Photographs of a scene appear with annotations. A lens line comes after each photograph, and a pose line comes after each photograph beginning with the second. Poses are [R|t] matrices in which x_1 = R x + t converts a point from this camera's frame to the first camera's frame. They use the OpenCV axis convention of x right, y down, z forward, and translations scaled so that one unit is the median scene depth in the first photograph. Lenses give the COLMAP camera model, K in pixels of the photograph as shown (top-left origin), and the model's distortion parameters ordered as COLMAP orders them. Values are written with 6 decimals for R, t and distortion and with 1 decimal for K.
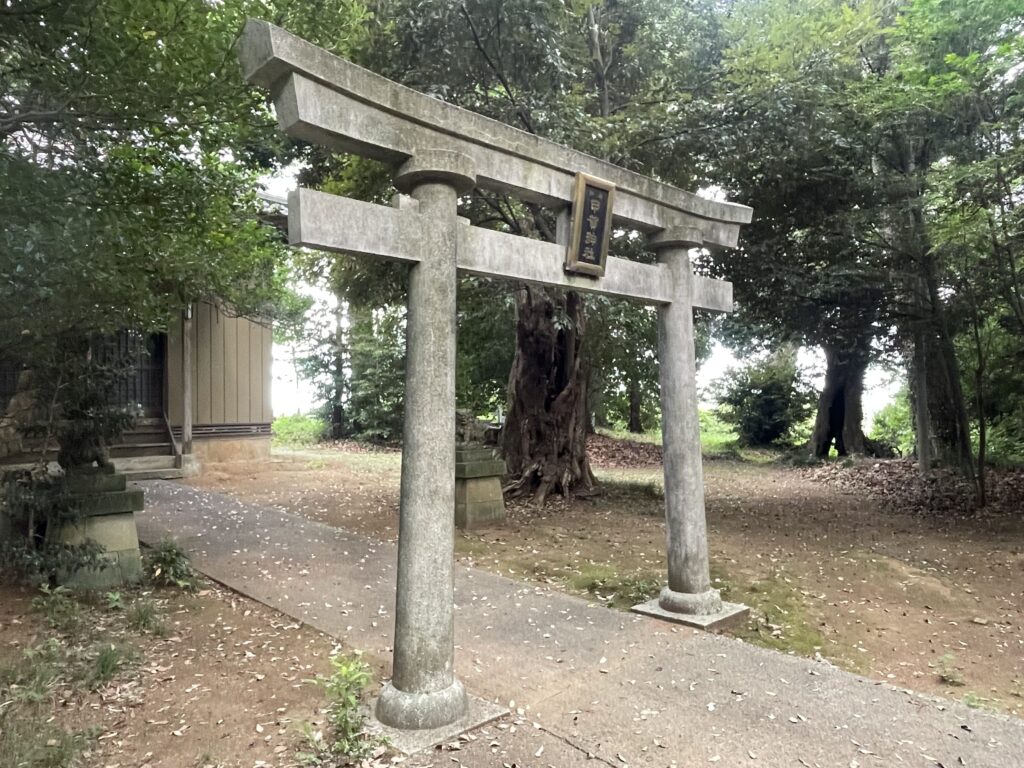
lens RADIAL K [[713.8, 0, 495.3], [0, 713.8, 385.4], [0, 0, 1]] dist [0.025150, -0.016163]
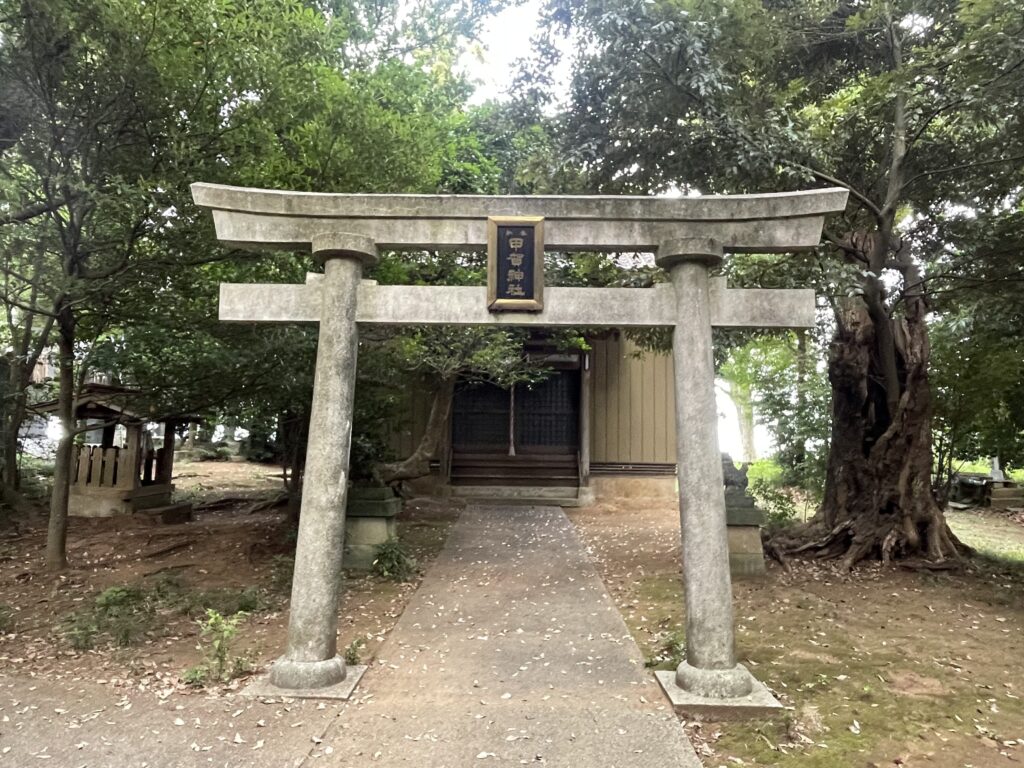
lens RADIAL K [[713.8, 0, 510.1], [0, 713.8, 384.2], [0, 0, 1]] dist [0.025150, -0.016163]
pose [[0.706458, -0.043169, -0.706437, 0.862172], [-0.004131, 0.997870, -0.065109, 0.018416], [0.707743, 0.048914, 0.704775, 0.281569]]
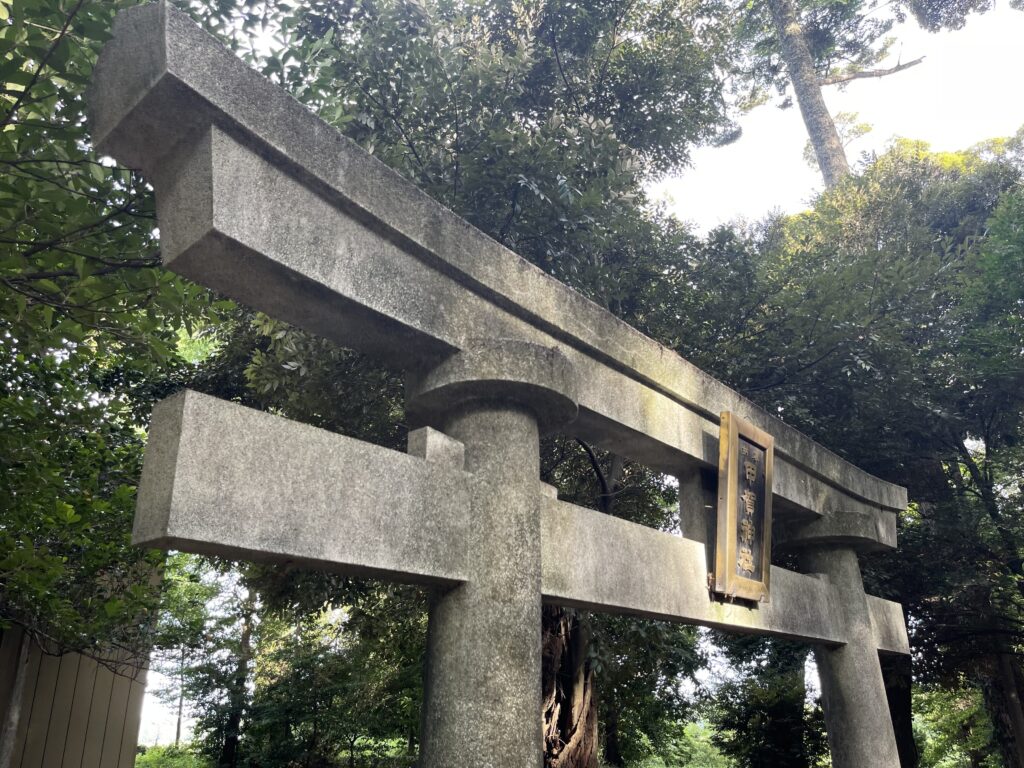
lens RADIAL K [[765.3, 0, 512.8], [0, 765.3, 387.8], [0, 0, 1]] dist [0.028671, -0.002364]
pose [[0.994463, 0.040139, 0.097120, -0.104637], [-0.002251, 0.932102, -0.362188, -0.096455], [-0.105064, 0.359964, 0.927032, 0.444677]]
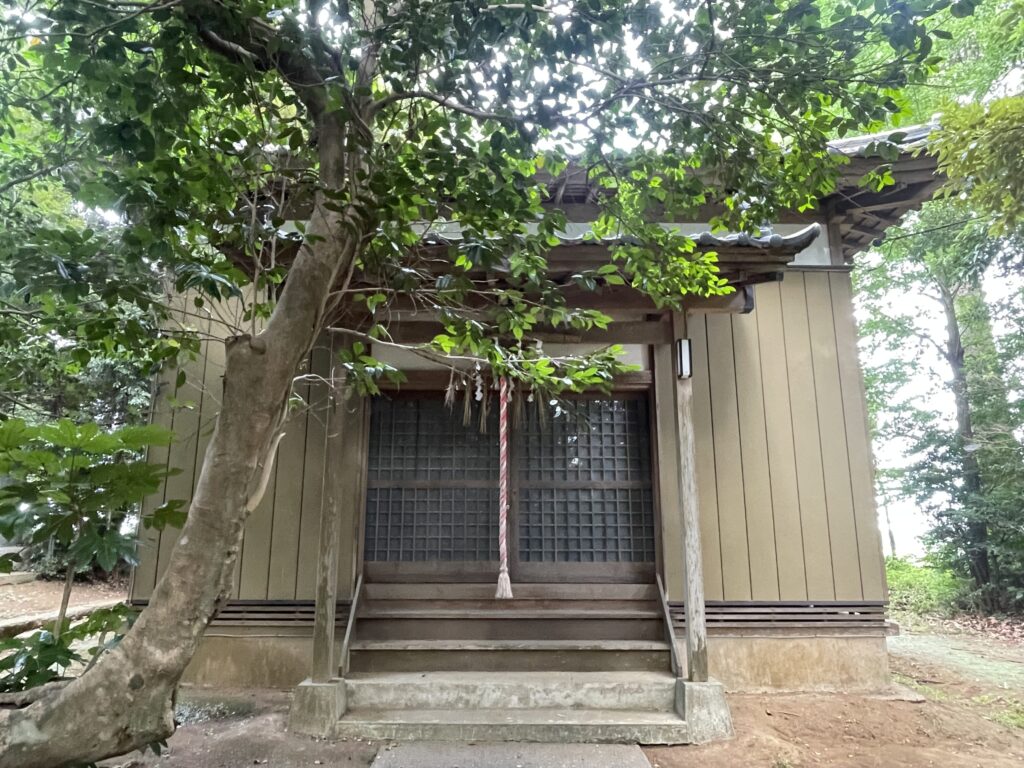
lens RADIAL K [[626.5, 0, 512.8], [0, 626.5, 388.4], [0, 0, 1]] dist [-0.020686, 0.000068]
pose [[0.723903, -0.138286, -0.675900, -0.660590], [0.006146, 0.980959, -0.194117, -0.016945], [0.689874, 0.136367, 0.710969, 1.796307]]
